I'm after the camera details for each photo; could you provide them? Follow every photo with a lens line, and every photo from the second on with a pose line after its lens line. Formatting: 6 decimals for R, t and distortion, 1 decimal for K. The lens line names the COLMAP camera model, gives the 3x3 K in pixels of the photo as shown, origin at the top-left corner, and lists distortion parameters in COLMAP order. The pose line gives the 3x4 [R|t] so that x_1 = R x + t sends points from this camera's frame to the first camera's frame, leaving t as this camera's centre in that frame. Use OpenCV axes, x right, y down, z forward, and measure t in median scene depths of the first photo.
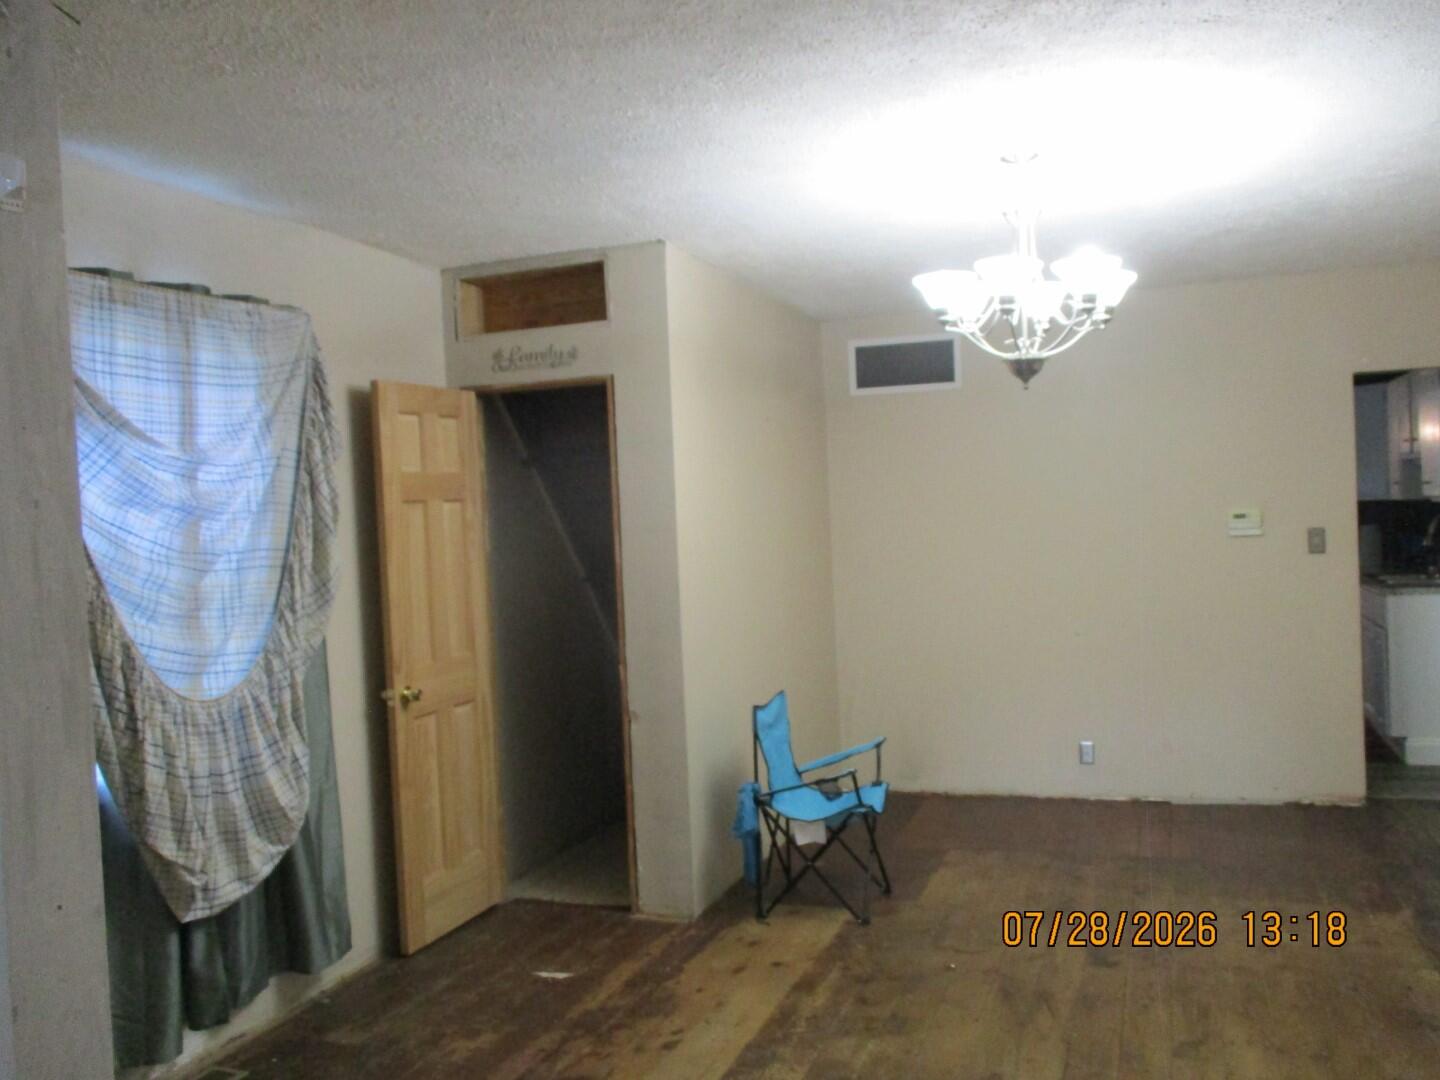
lens RADIAL K [[1224.5, 0, 728.2], [0, 1224.5, 537.5], [0, 0, 1]] dist [-0.010248, -0.004801]
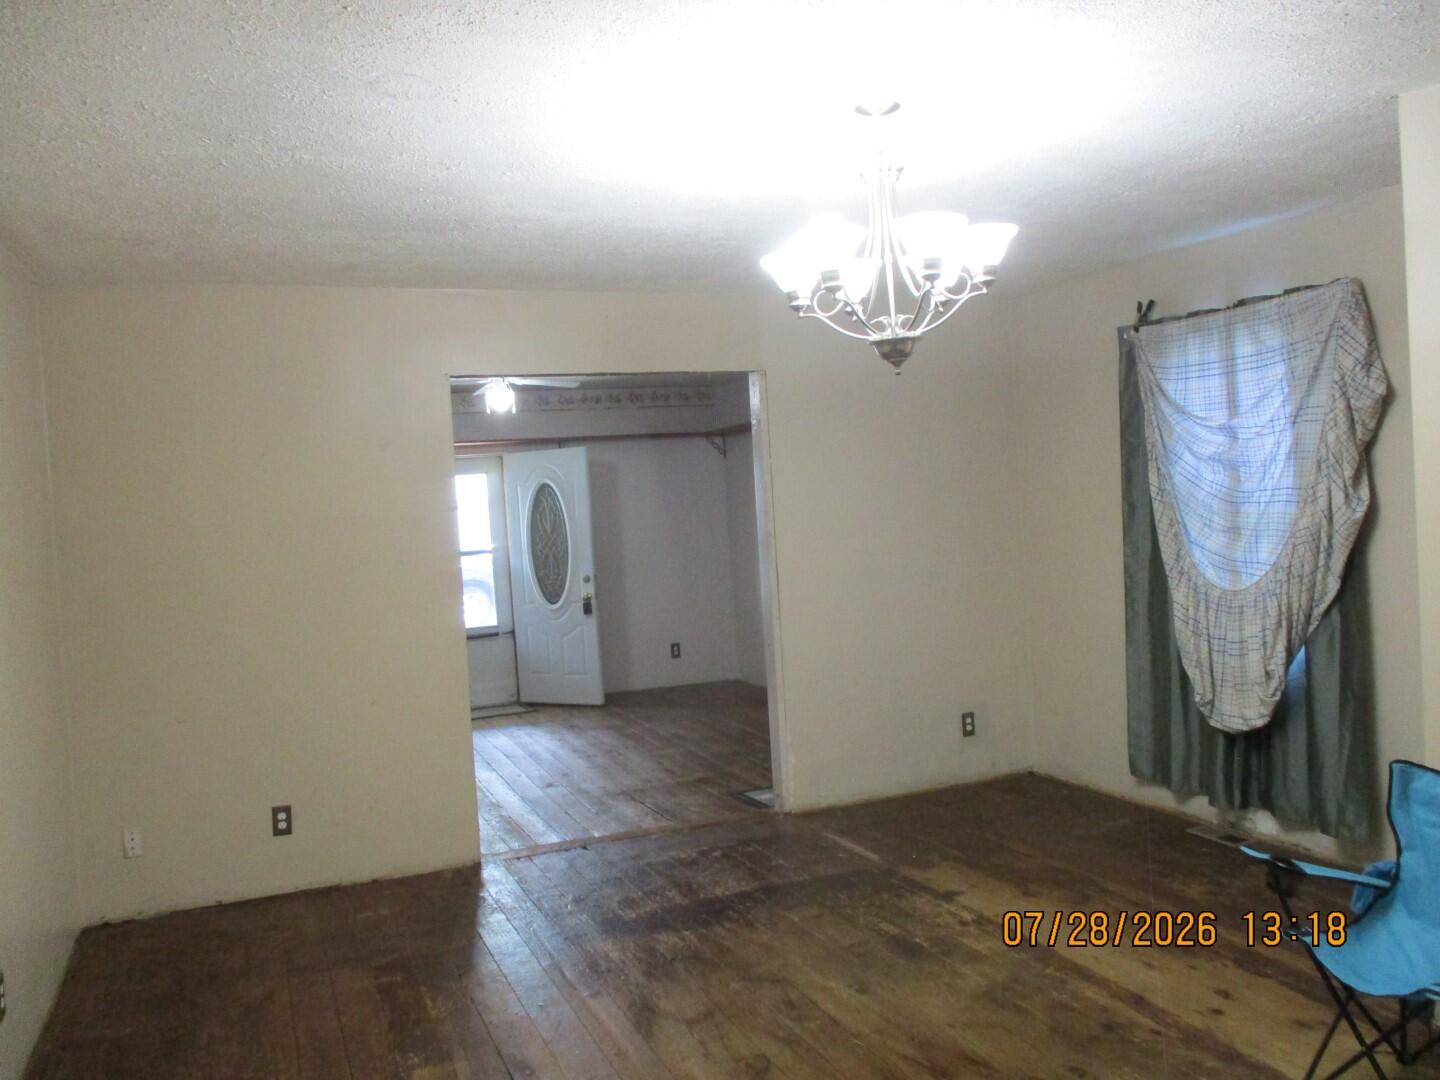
lens RADIAL K [[1224.5, 0, 728.2], [0, 1224.5, 537.5], [0, 0, 1]] dist [-0.010248, -0.004801]
pose [[-0.736965, 0.112594, -0.666487, 0.925989], [0.077959, 0.993607, 0.081654, -0.090431], [0.671420, 0.008217, -0.741031, 1.567010]]
